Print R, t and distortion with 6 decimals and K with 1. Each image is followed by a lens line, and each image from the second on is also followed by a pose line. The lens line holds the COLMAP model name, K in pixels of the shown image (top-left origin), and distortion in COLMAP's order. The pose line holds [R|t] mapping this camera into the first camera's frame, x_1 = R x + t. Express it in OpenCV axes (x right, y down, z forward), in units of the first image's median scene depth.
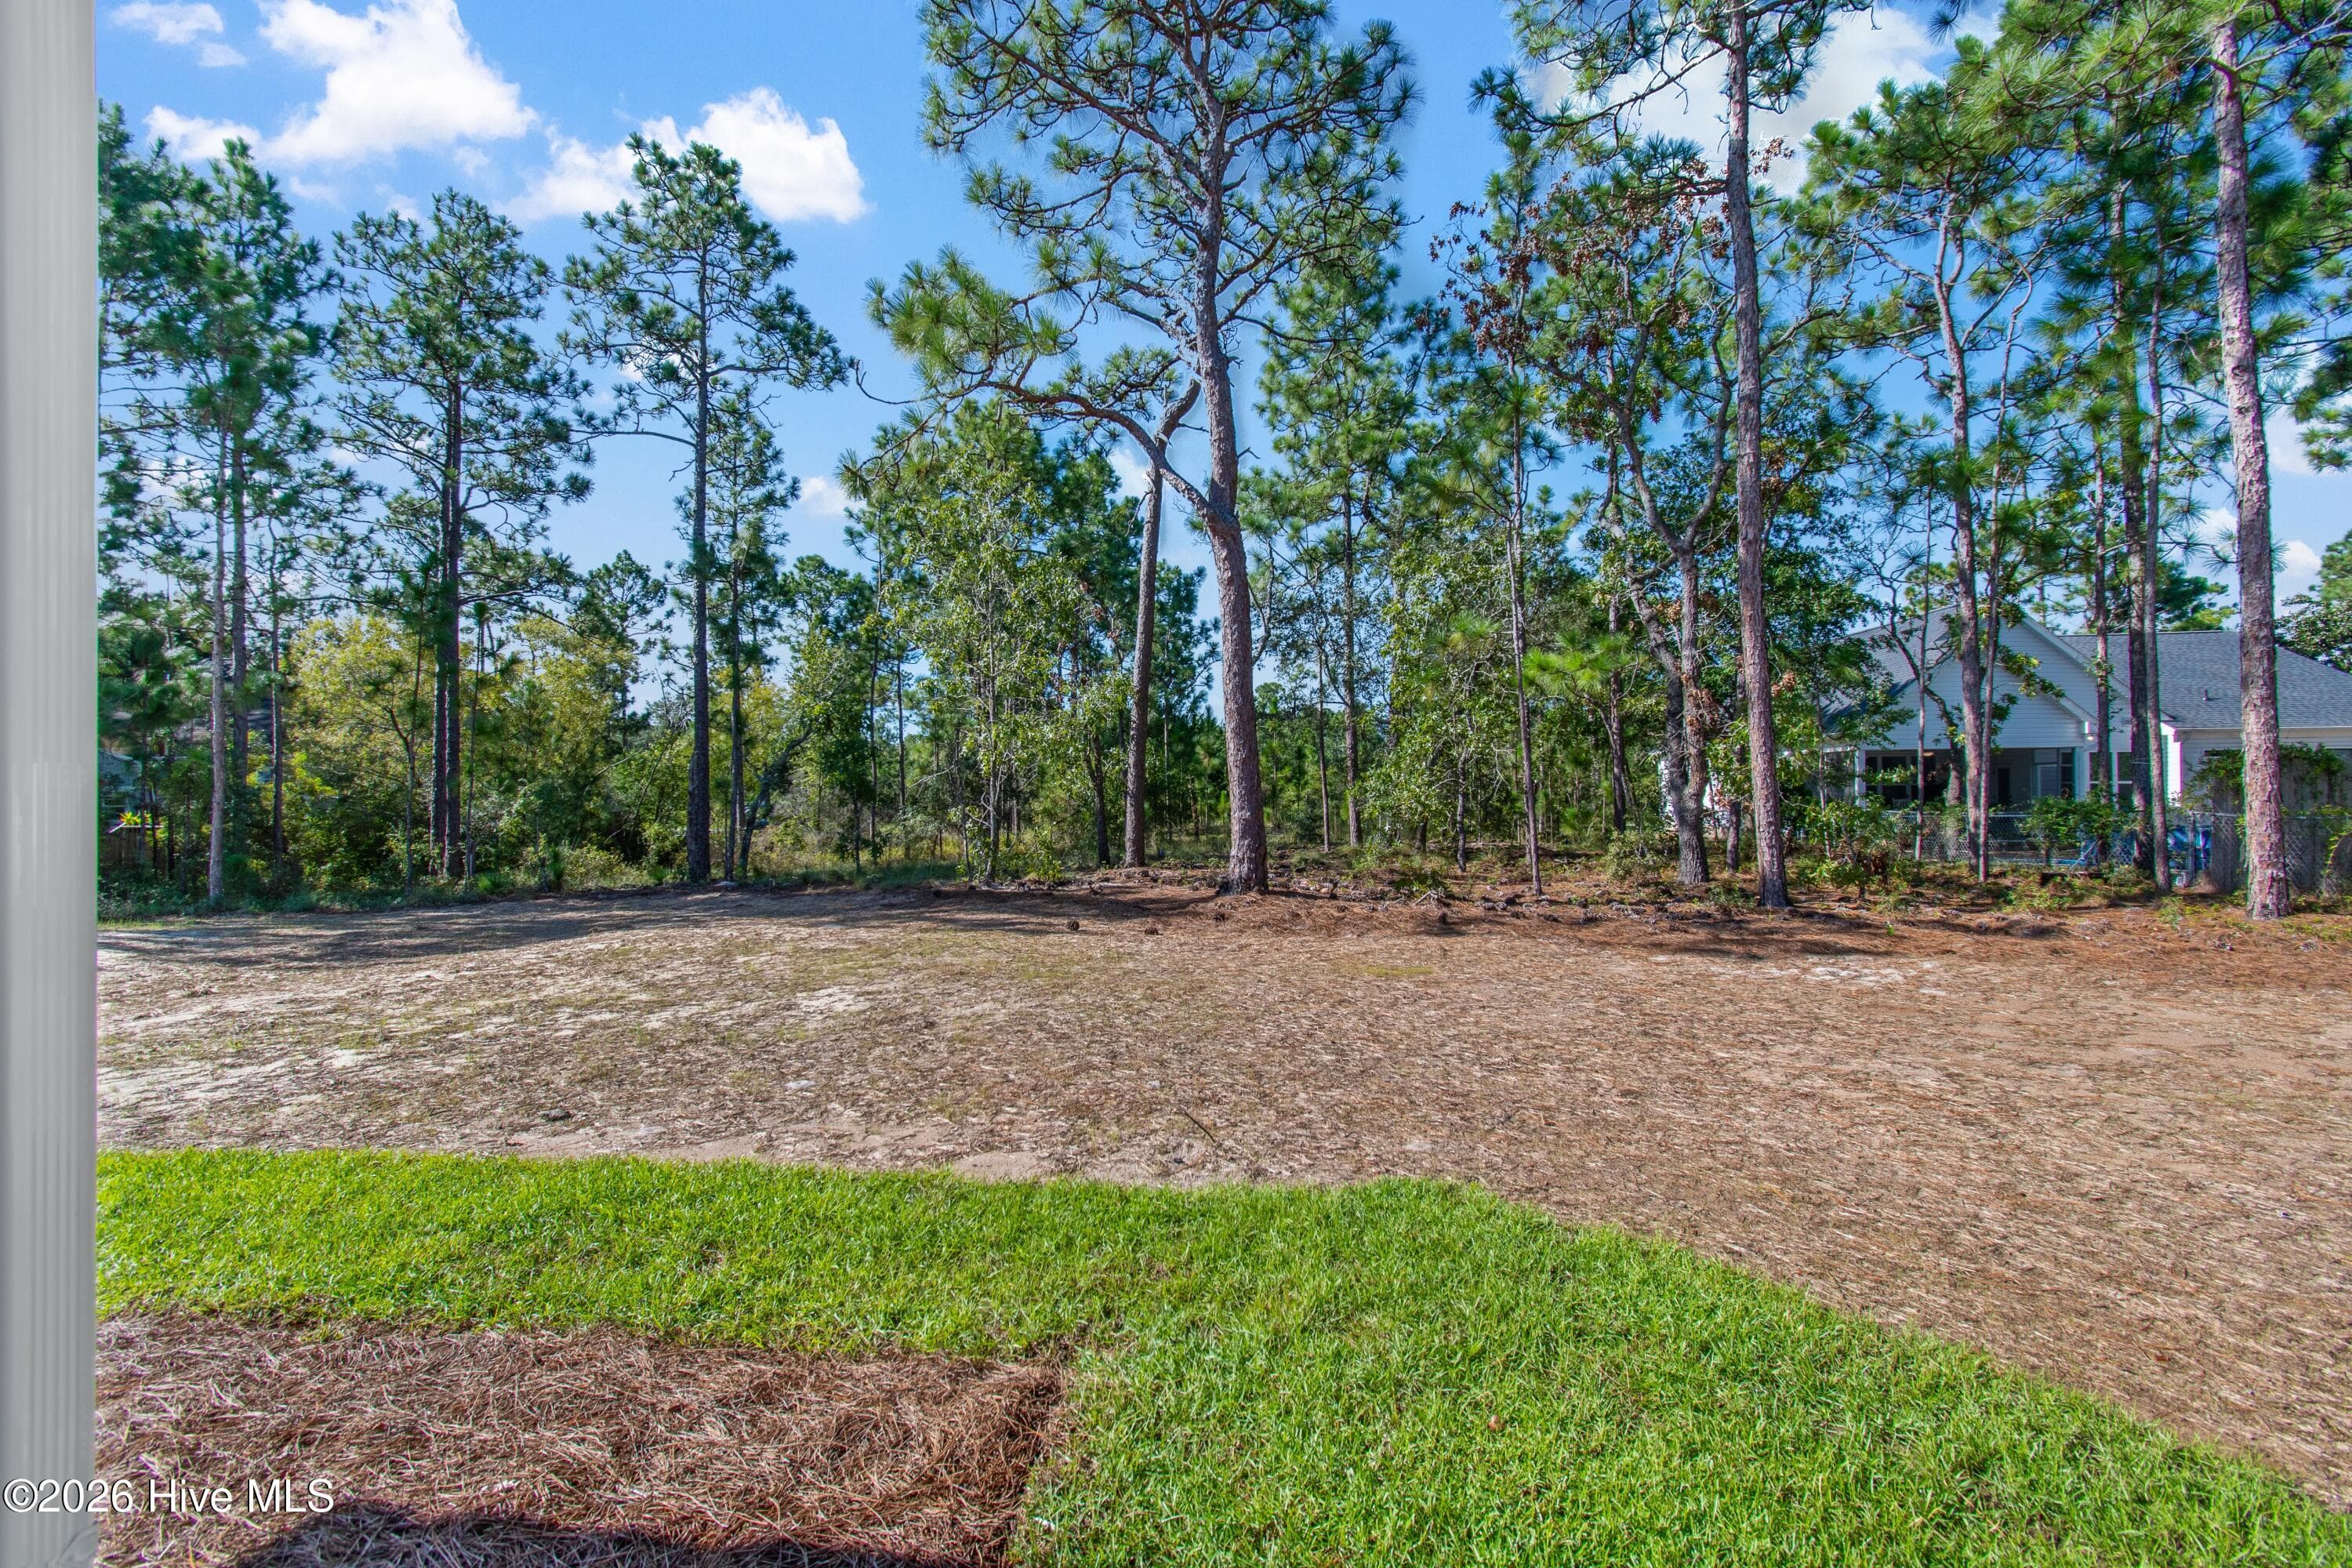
lens RADIAL K [[1035.3, 0, 1177.8], [0, 1035.3, 782.2], [0, 0, 1]] dist [0.001156, 0.000016]
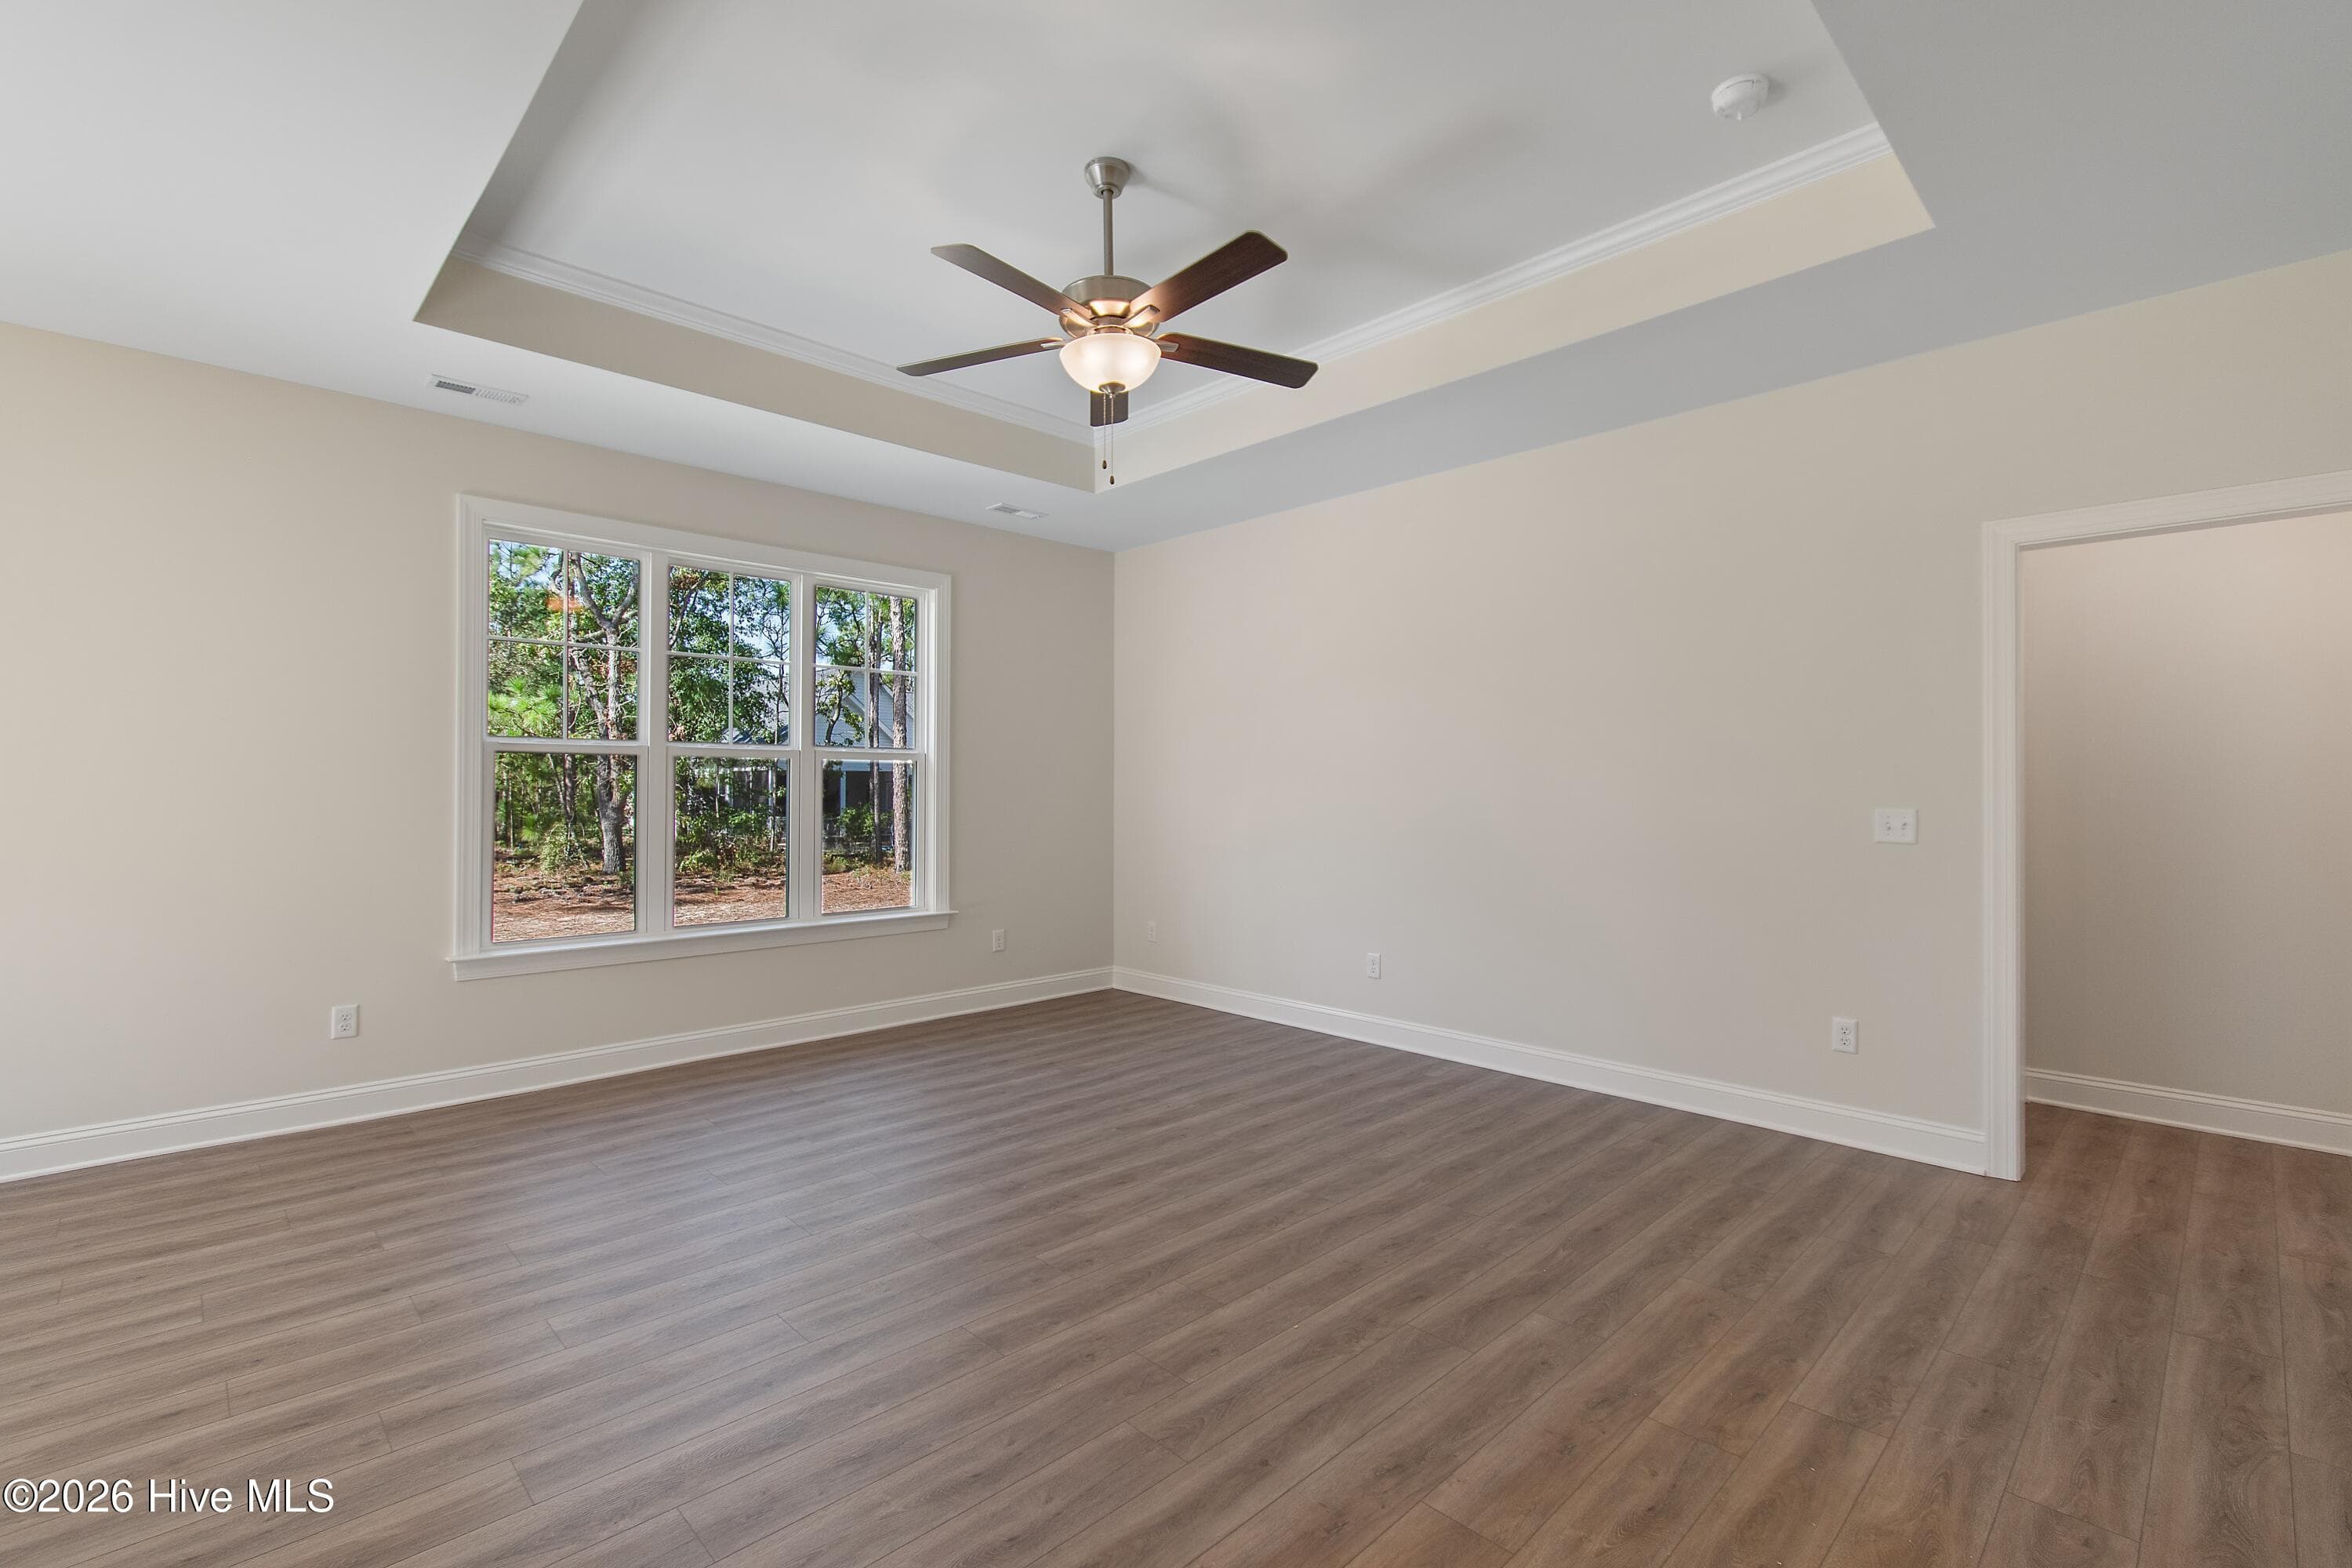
lens RADIAL K [[1038.5, 0, 1177.3], [0, 1038.5, 784.1], [0, 0, 1]] dist [0.001923, -0.000993]
pose [[0.620234, 0.012447, 0.784318, -0.094880], [-0.013201, 0.999898, -0.005429, -0.017569], [-0.784305, -0.006986, 0.620336, -0.343894]]
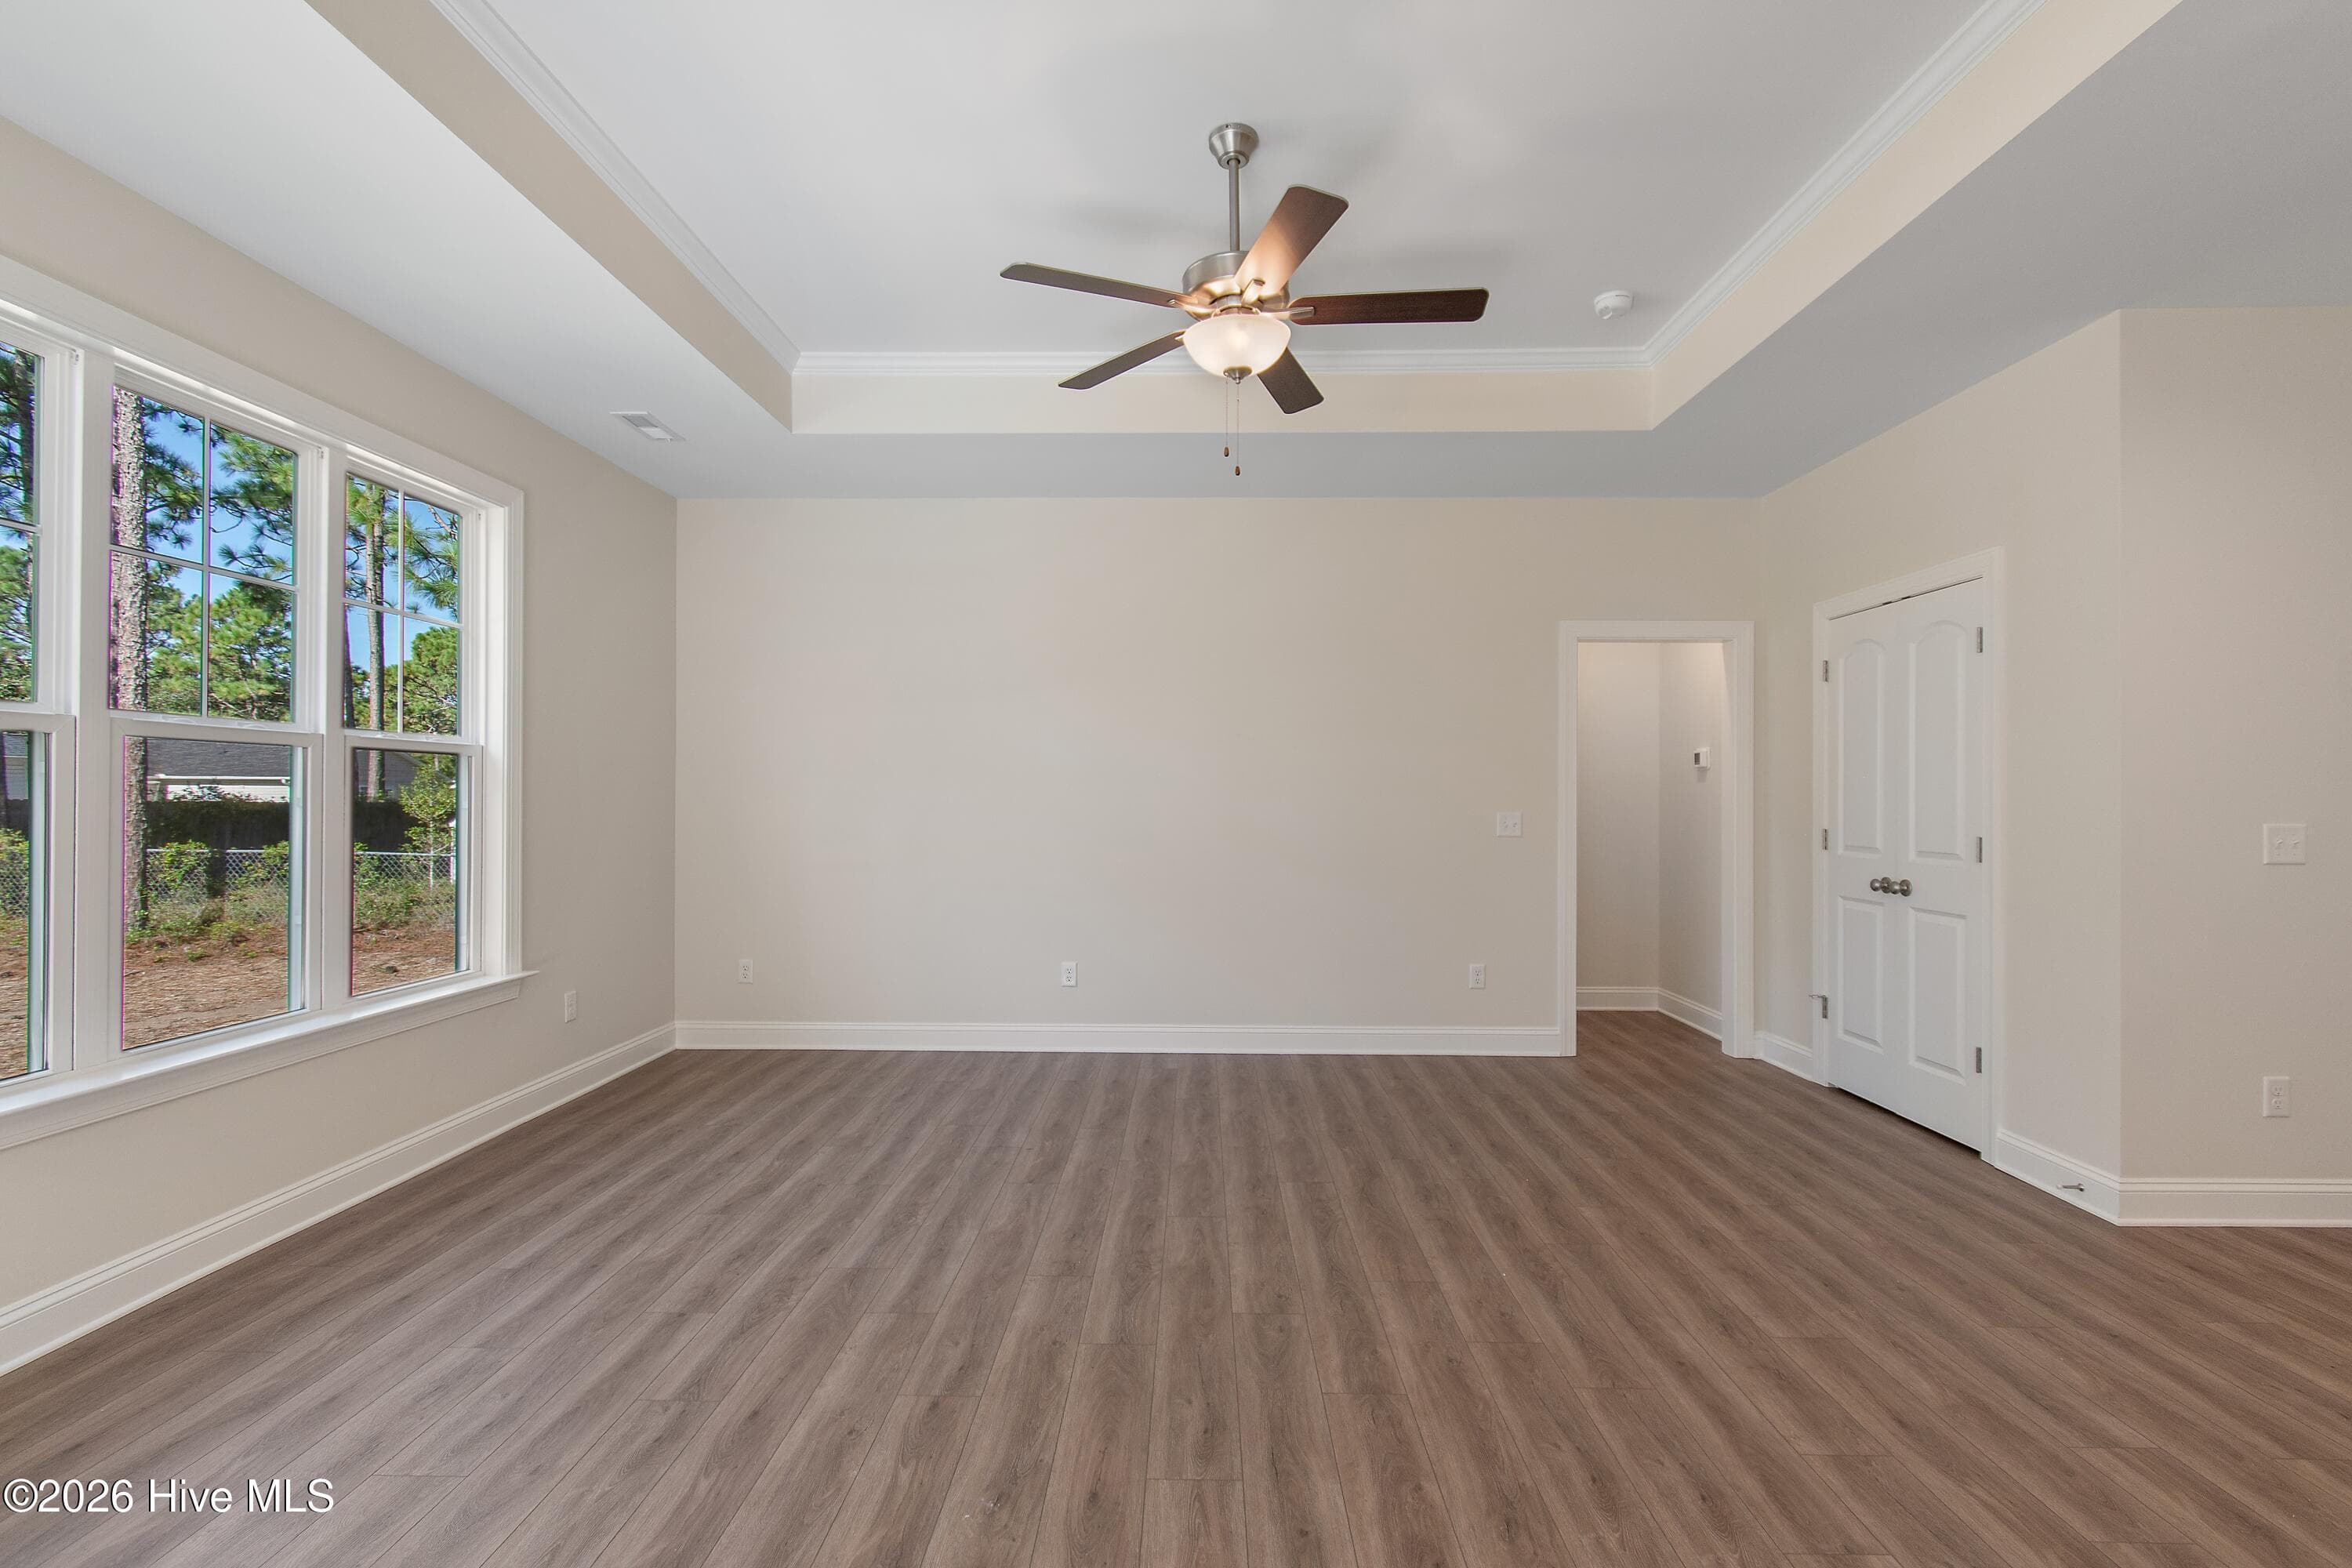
lens RADIAL K [[1045.3, 0, 1179.6], [0, 1045.3, 792.7], [0, 0, 1]] dist [0.002259, -0.000246]
pose [[-0.112916, 0.013176, 0.993517, -0.124107], [-0.010500, 0.999840, -0.014453, -0.016164], [-0.993549, -0.012064, -0.112760, -0.218137]]
